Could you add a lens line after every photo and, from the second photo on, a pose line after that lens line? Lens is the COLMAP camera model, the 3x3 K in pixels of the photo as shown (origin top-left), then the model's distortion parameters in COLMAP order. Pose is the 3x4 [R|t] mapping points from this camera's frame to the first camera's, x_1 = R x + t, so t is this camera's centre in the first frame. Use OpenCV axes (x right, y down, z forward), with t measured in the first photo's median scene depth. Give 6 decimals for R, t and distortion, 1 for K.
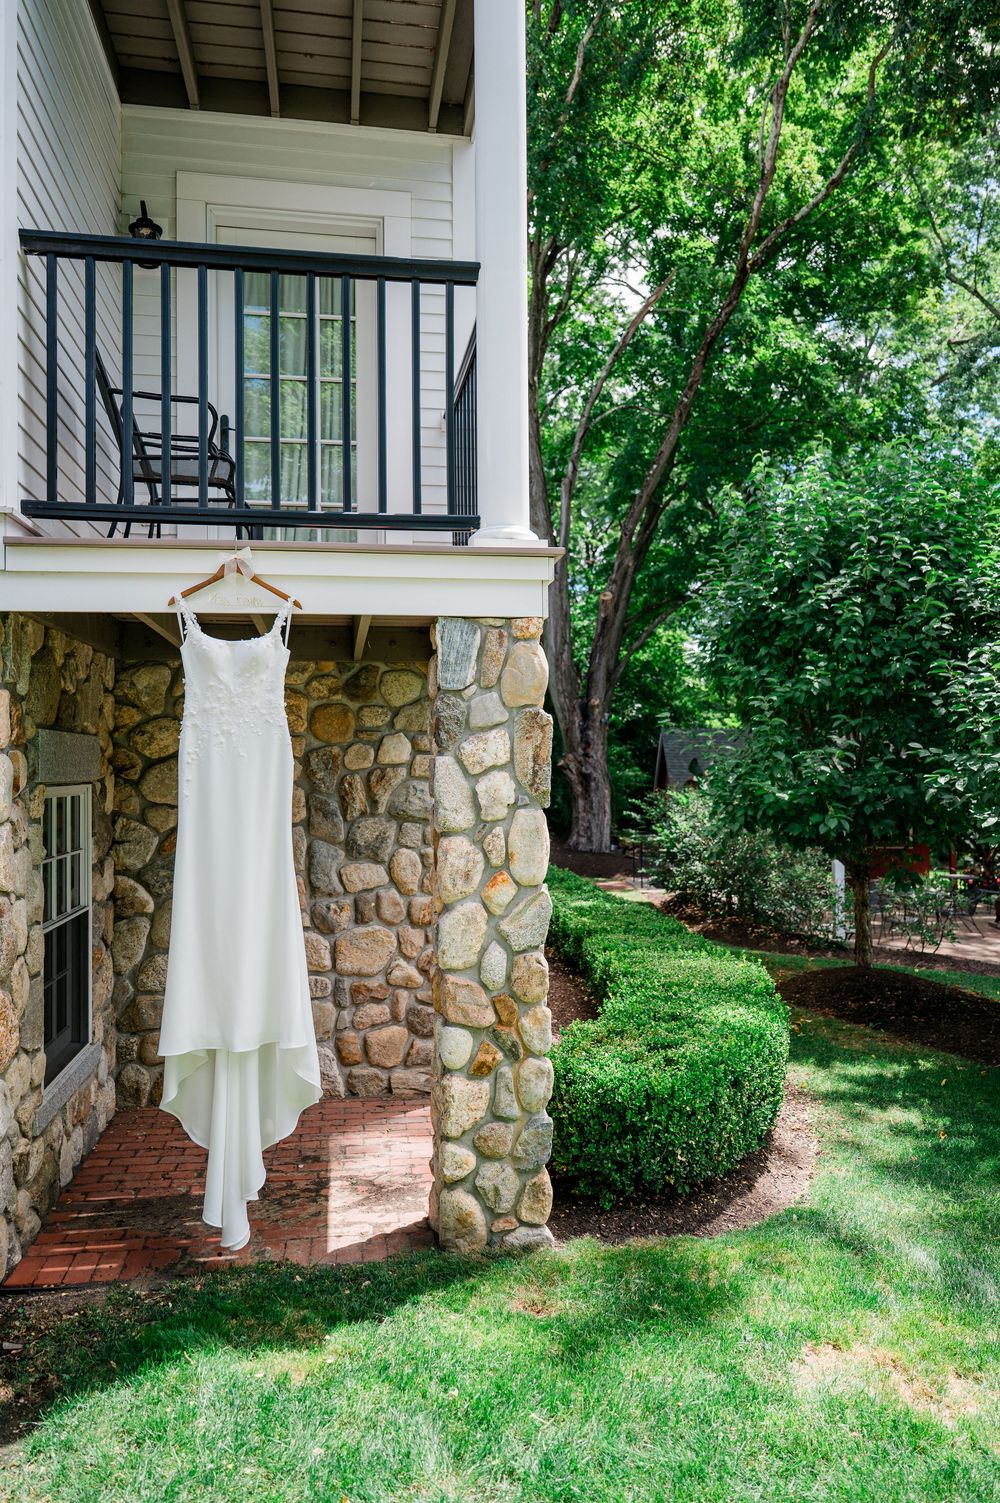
lens RADIAL K [[1108.0, 0, 503.4], [0, 1108.0, 754.3], [0, 0, 1]] dist [-0.018035, 0.010946]
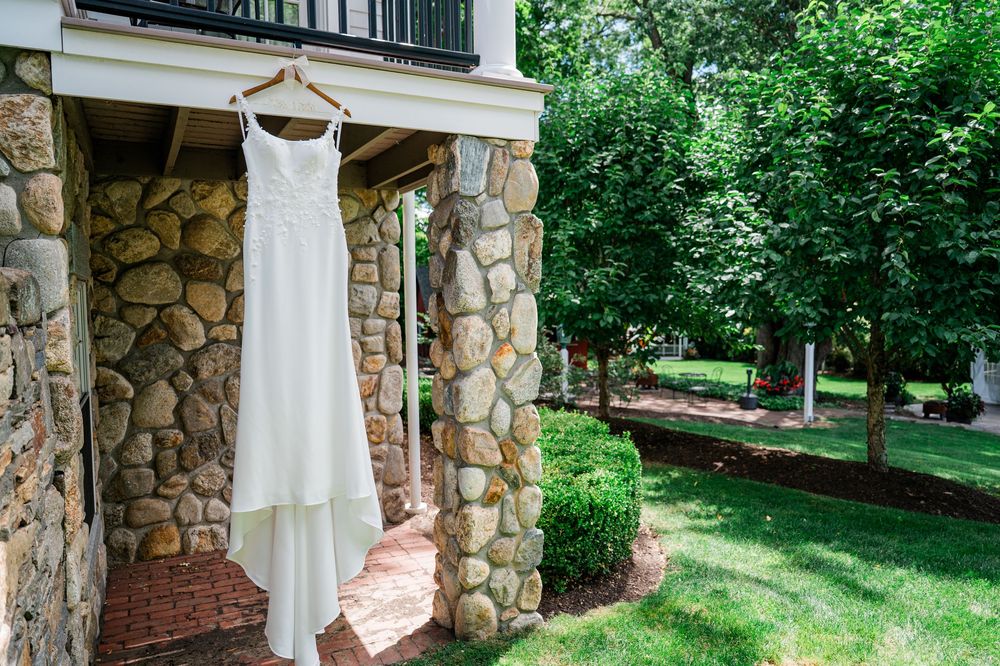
lens RADIAL K [[737.2, 0, 496.9], [0, 737.2, 352.3], [0, 0, 1]] dist [-0.018035, 0.010946]
pose [[0.941241, -0.027930, 0.336580, -0.294012], [0.002012, 0.997021, 0.077106, 0.051099], [-0.337731, -0.071898, 0.938493, 0.212662]]
